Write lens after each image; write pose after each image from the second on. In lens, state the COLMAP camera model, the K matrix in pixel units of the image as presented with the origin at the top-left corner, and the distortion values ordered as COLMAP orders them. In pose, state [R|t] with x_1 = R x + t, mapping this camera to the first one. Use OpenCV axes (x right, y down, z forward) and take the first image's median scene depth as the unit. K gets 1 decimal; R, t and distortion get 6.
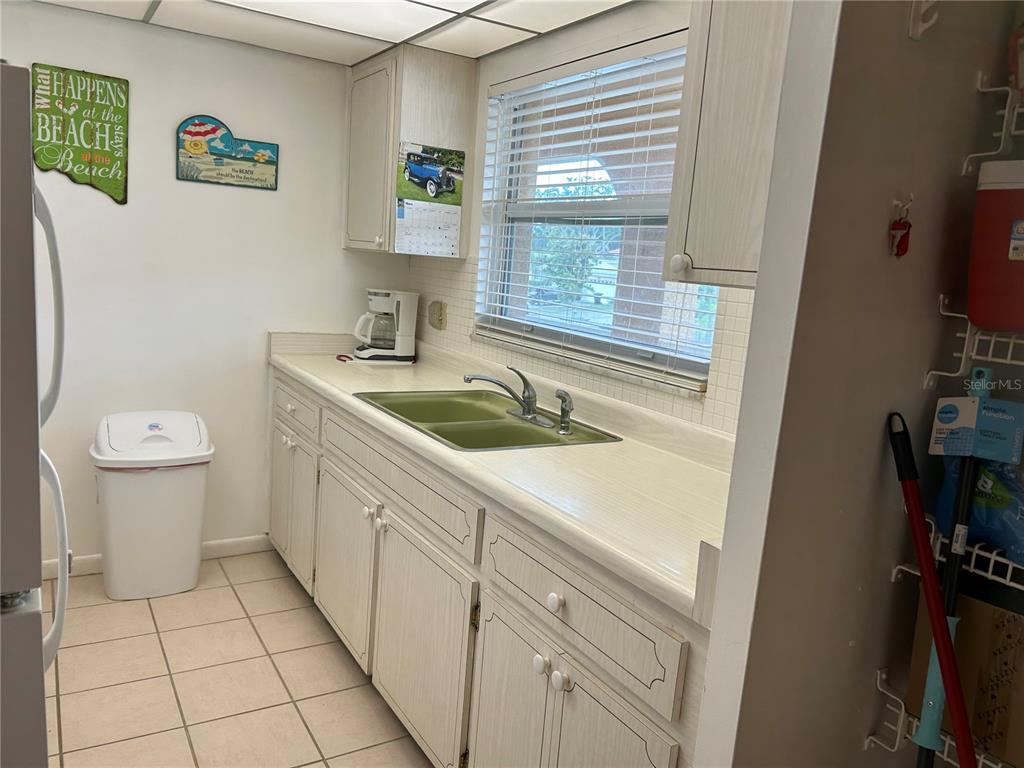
lens RADIAL K [[774.1, 0, 514.1], [0, 774.1, 386.4], [0, 0, 1]] dist [0.054369, -0.056415]
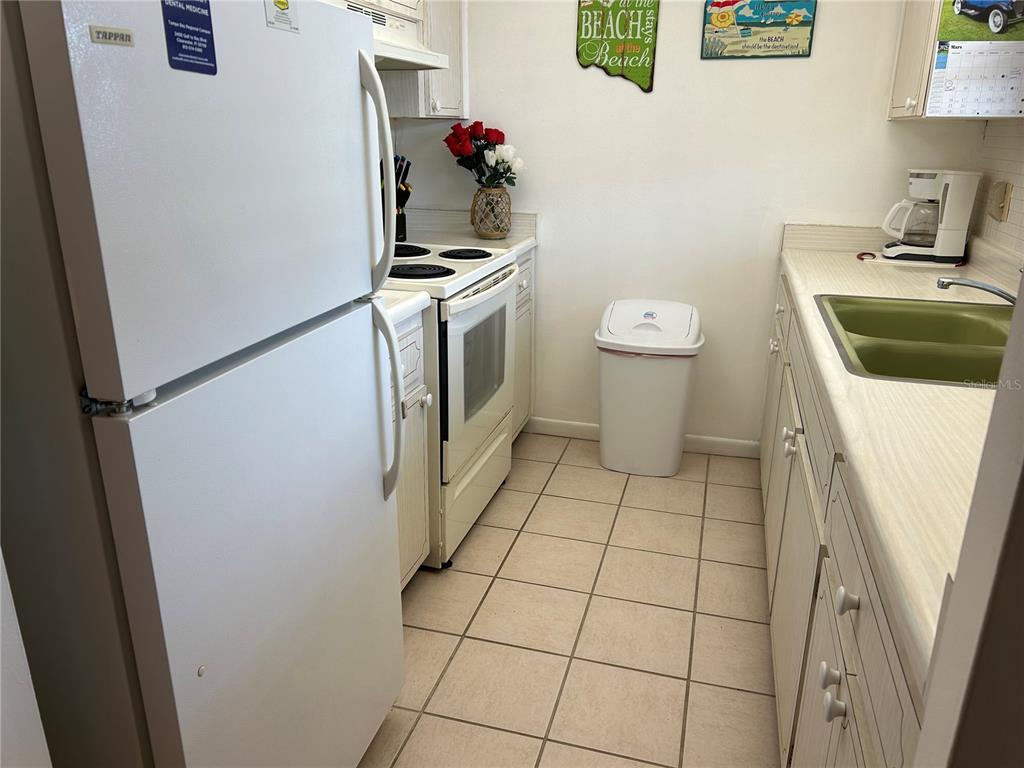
lens RADIAL K [[774.1, 0, 514.1], [0, 774.1, 386.4], [0, 0, 1]] dist [0.054369, -0.056415]
pose [[0.685354, 0.159802, -0.710460, 0.161026], [-0.074708, 0.985907, 0.149689, 0.004773], [0.724367, -0.049513, 0.687634, 0.160070]]
